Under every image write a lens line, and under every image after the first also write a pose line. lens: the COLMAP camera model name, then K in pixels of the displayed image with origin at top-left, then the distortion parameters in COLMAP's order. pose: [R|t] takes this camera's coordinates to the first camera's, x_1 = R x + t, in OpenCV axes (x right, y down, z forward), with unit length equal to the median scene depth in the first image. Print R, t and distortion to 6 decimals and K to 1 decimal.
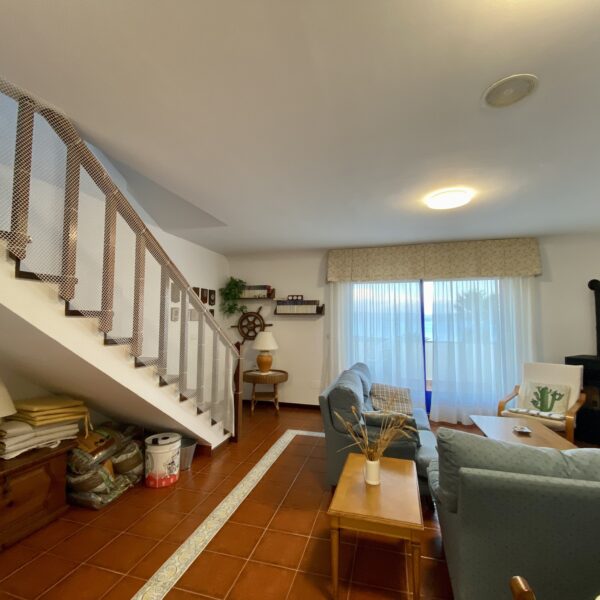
lens RADIAL K [[322.8, 0, 300.0], [0, 322.8, 300.0], [0, 0, 1]] dist [0.006794, 0.000309]
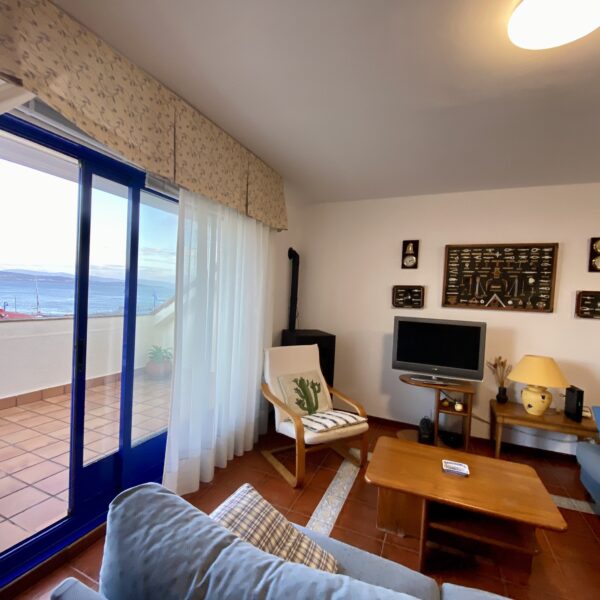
lens RADIAL K [[322.8, 0, 300.0], [0, 322.8, 300.0], [0, 0, 1]] dist [0.006794, 0.000309]
pose [[0.130293, -0.015133, 0.991360, -0.001148], [-0.113368, 0.993098, 0.030060, 0.055540], [-0.984973, -0.116305, 0.127678, 0.857100]]
